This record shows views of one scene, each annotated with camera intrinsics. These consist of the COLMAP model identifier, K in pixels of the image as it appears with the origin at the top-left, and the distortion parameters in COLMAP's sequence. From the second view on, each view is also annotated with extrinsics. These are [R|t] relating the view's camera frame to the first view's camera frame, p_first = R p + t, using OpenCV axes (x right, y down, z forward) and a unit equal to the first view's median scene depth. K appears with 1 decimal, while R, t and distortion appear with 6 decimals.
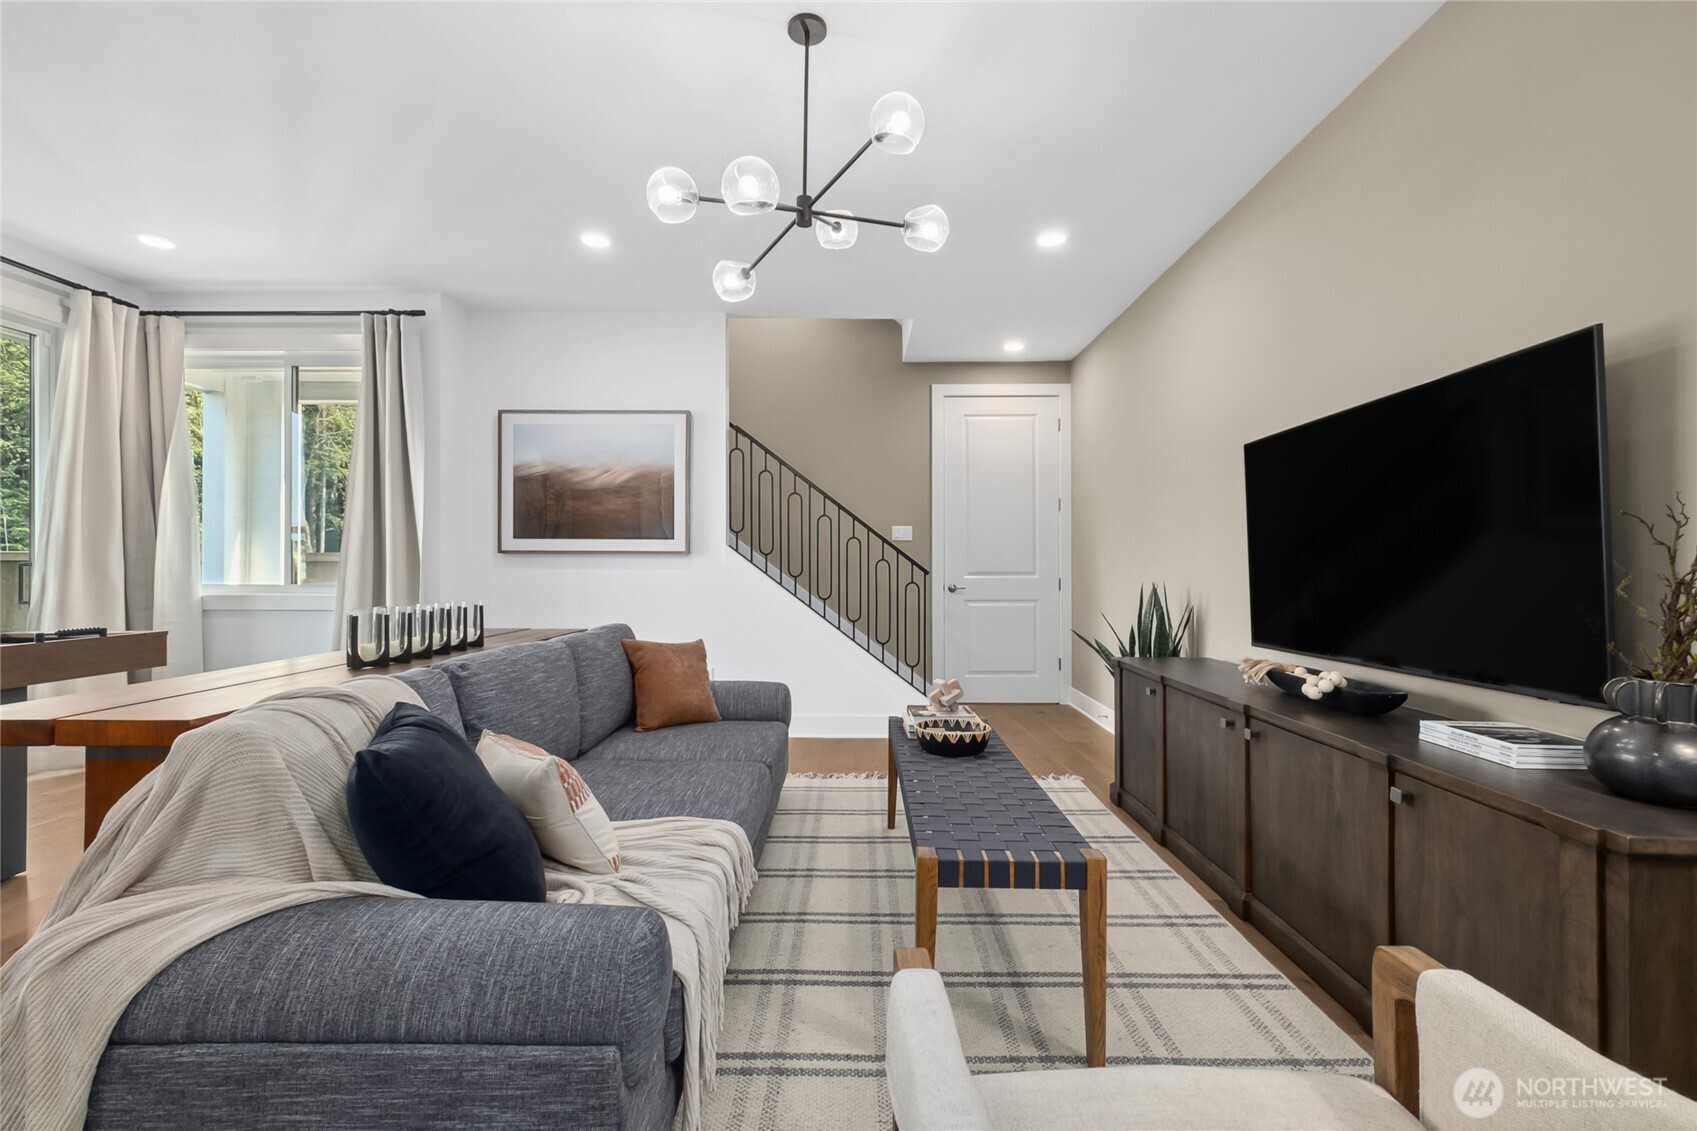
lens RADIAL K [[759.8, 0, 853.5], [0, 759.8, 565.7], [0, 0, 1]] dist [0.008262, 0.000640]
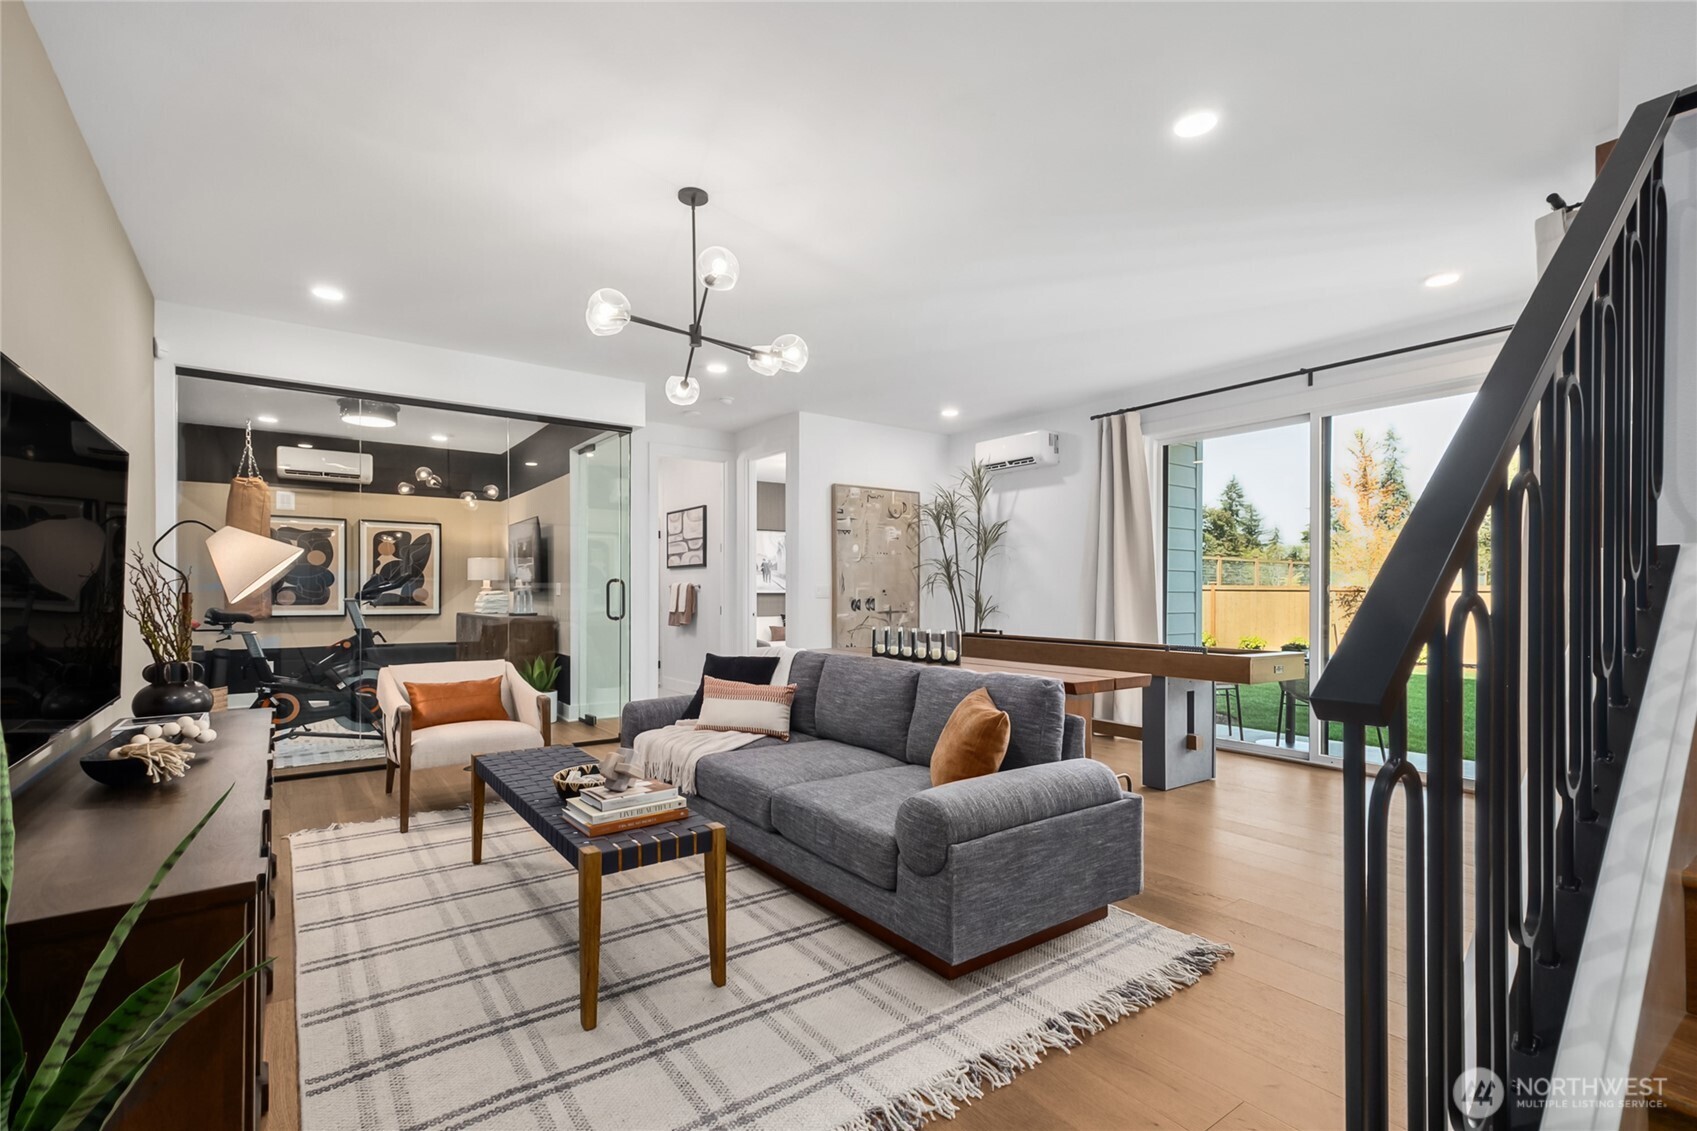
lens RADIAL K [[759.8, 0, 831.6], [0, 759.8, 596.8], [0, 0, 1]] dist [0.008262, 0.000640]
pose [[-0.818177, -0.003008, -0.574959, 0.493241], [0.000041, 0.999986, -0.005291, -0.006302], [0.574967, -0.004353, -0.818165, 2.198243]]
